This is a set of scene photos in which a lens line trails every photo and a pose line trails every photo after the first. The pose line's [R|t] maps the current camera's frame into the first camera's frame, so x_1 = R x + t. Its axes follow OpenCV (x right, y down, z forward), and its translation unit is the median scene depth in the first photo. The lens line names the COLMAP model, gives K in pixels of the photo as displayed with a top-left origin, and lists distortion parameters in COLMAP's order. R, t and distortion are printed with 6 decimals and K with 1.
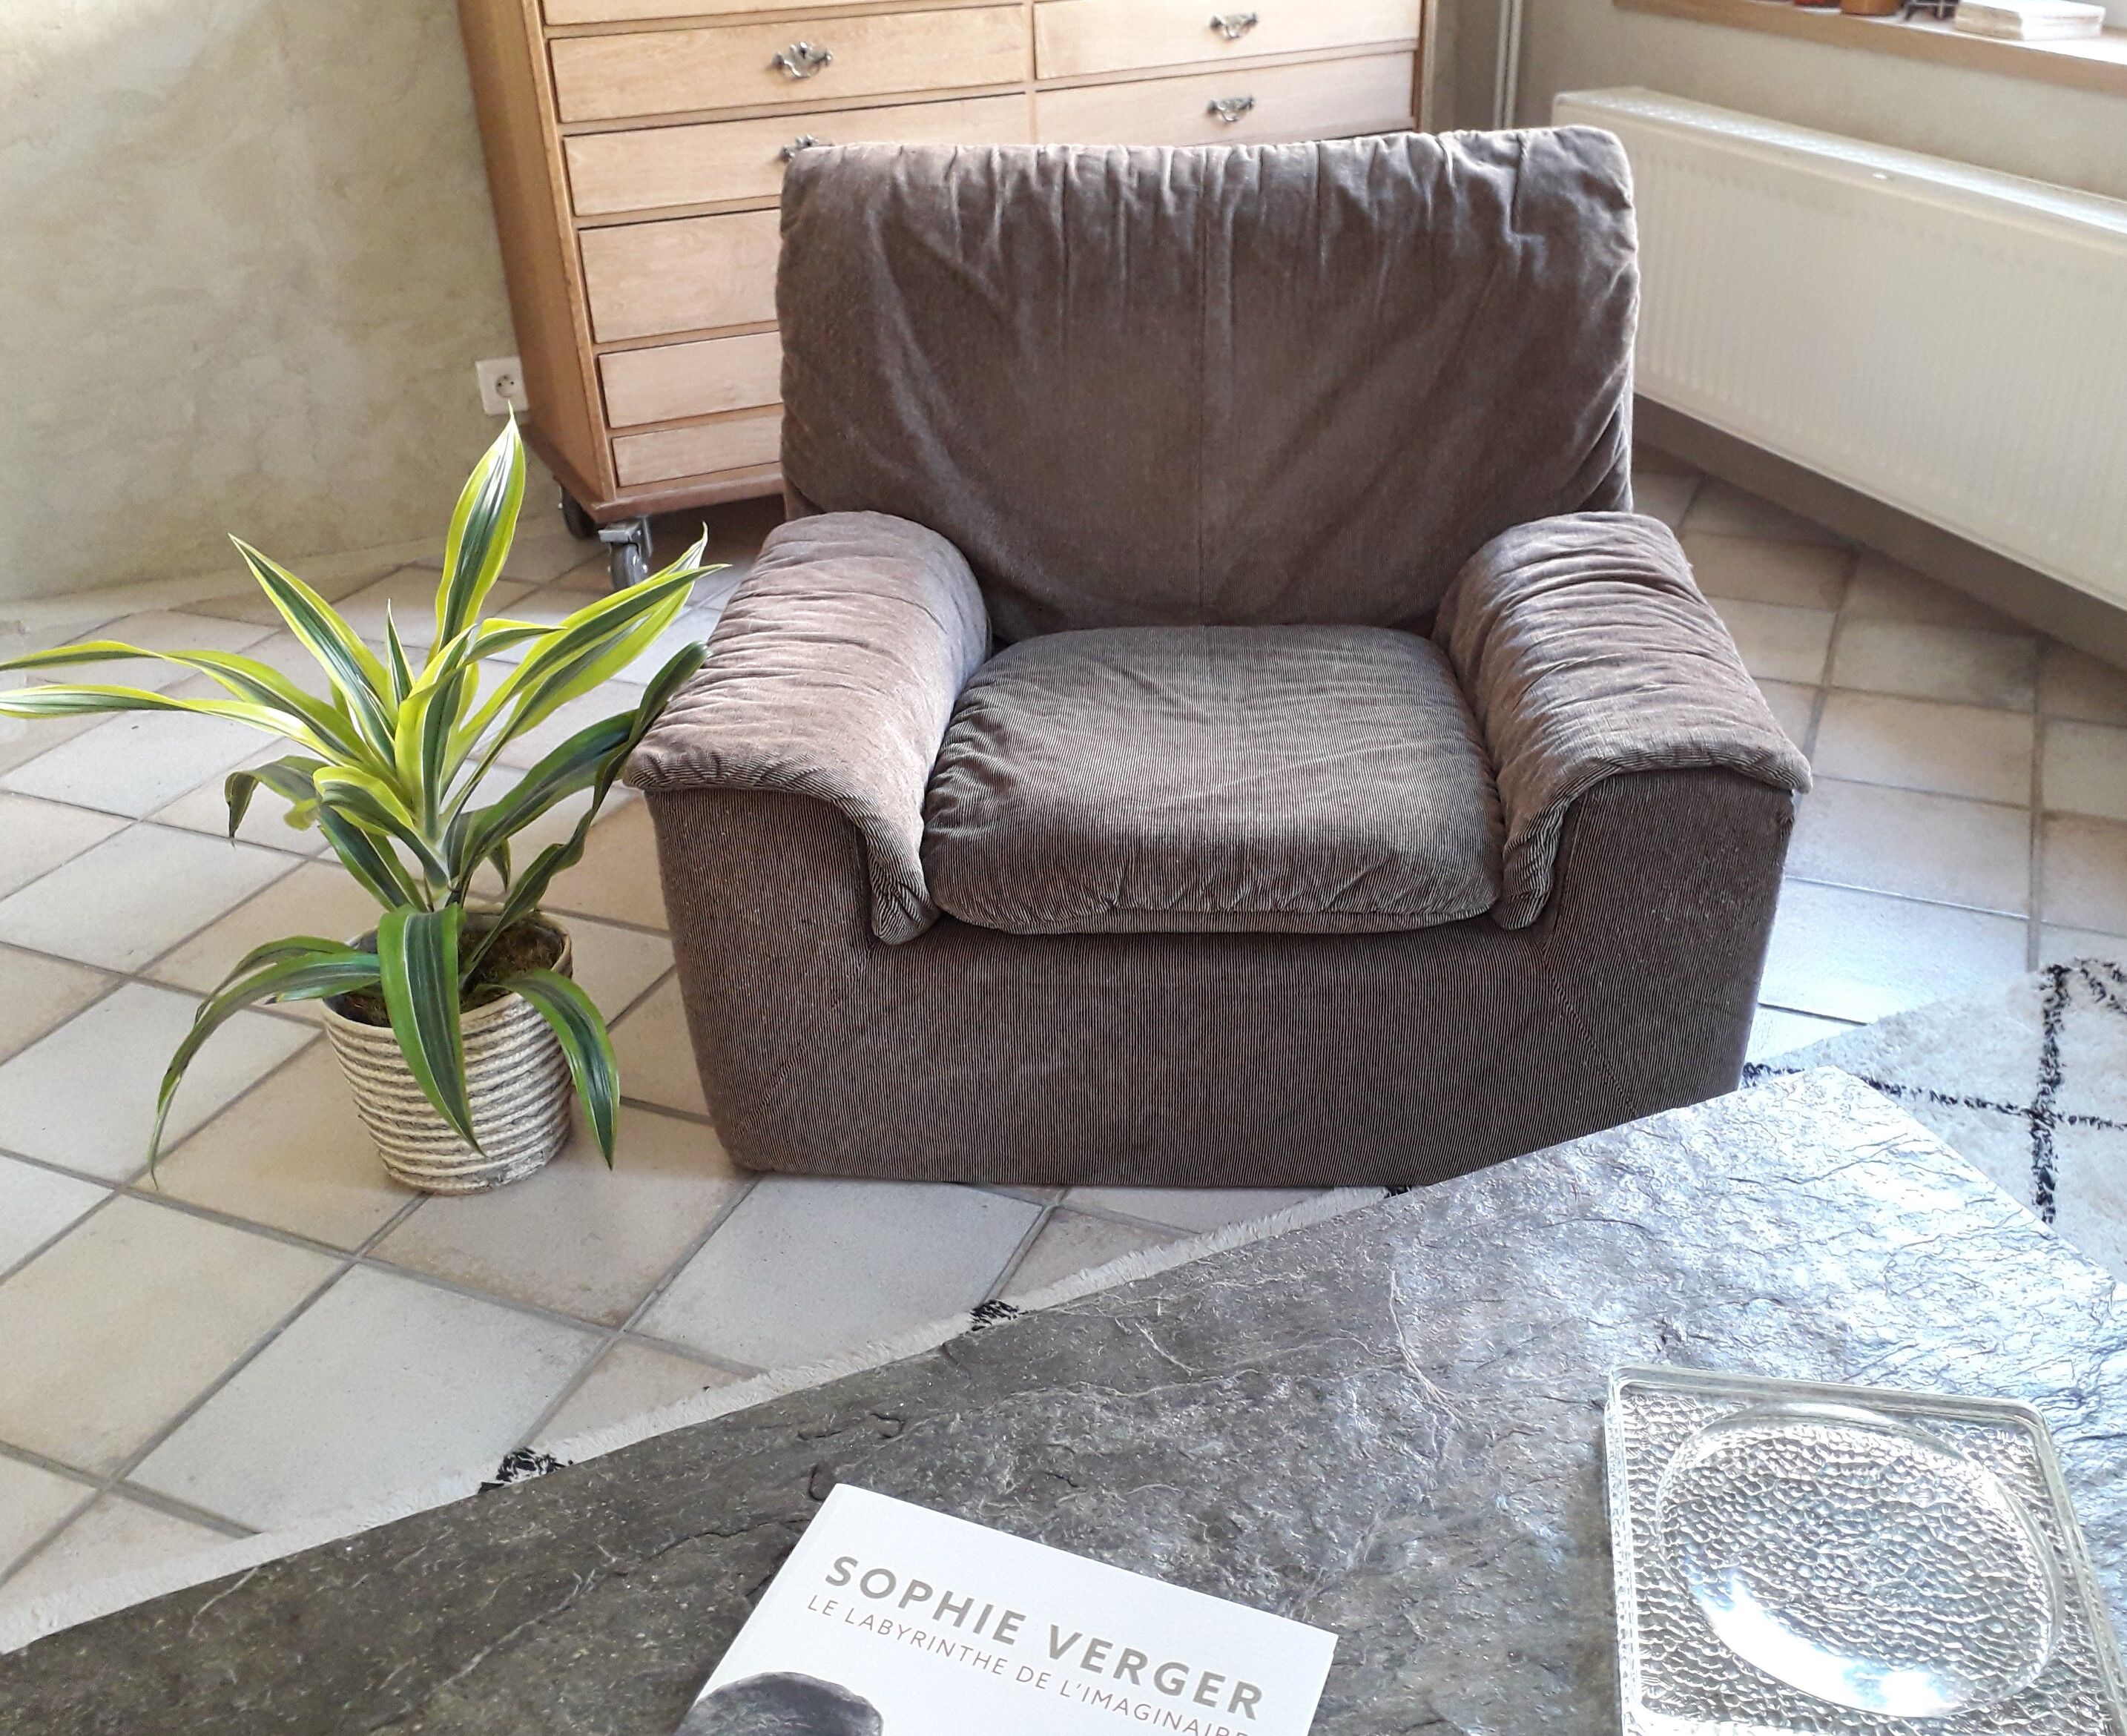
lens RADIAL K [[2006.3, 0, 1131.4], [0, 2006.3, 863.9], [0, 0, 1]] dist [0.009130, 0.000000]
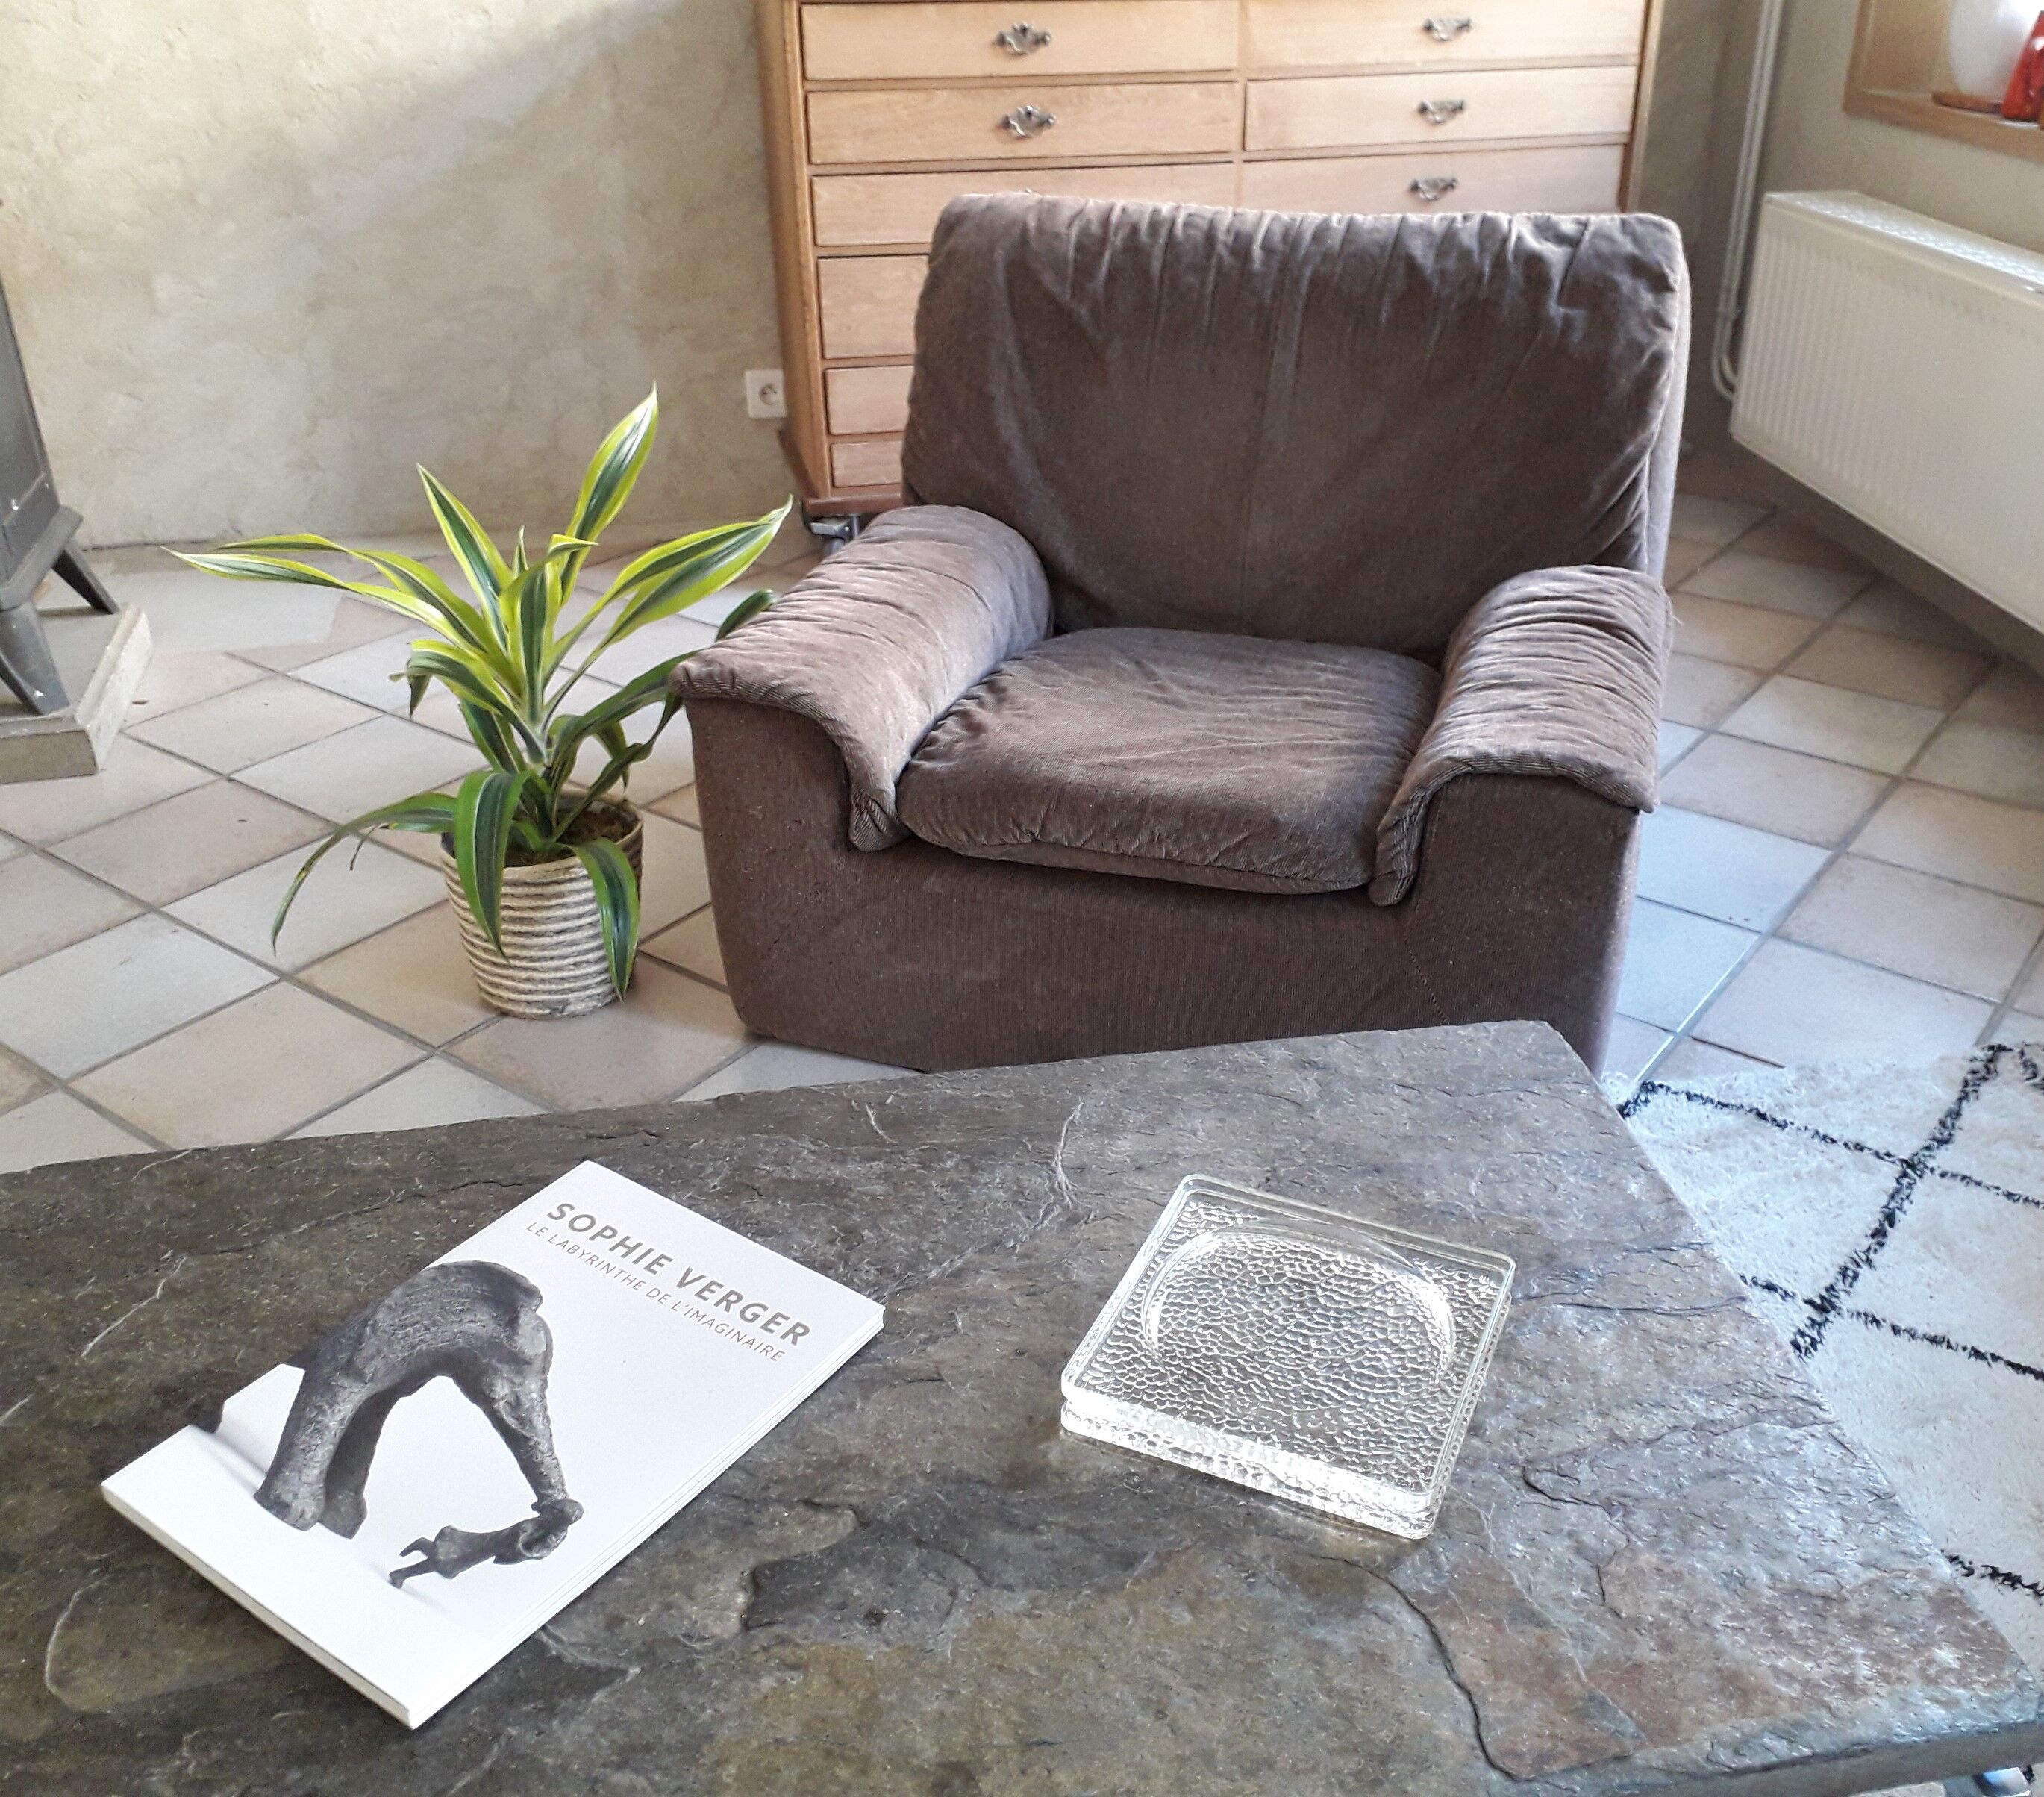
lens RADIAL K [[2003.2, 0, 1056.8], [0, 2003.2, 913.9], [0, 0, 1]] dist [0.021361, 0.000000]
pose [[0.968809, 0.133649, -0.208679, 0.212262], [-0.136272, 0.990670, 0.001824, 0.051869], [0.206976, 0.026670, 0.977983, -0.125625]]
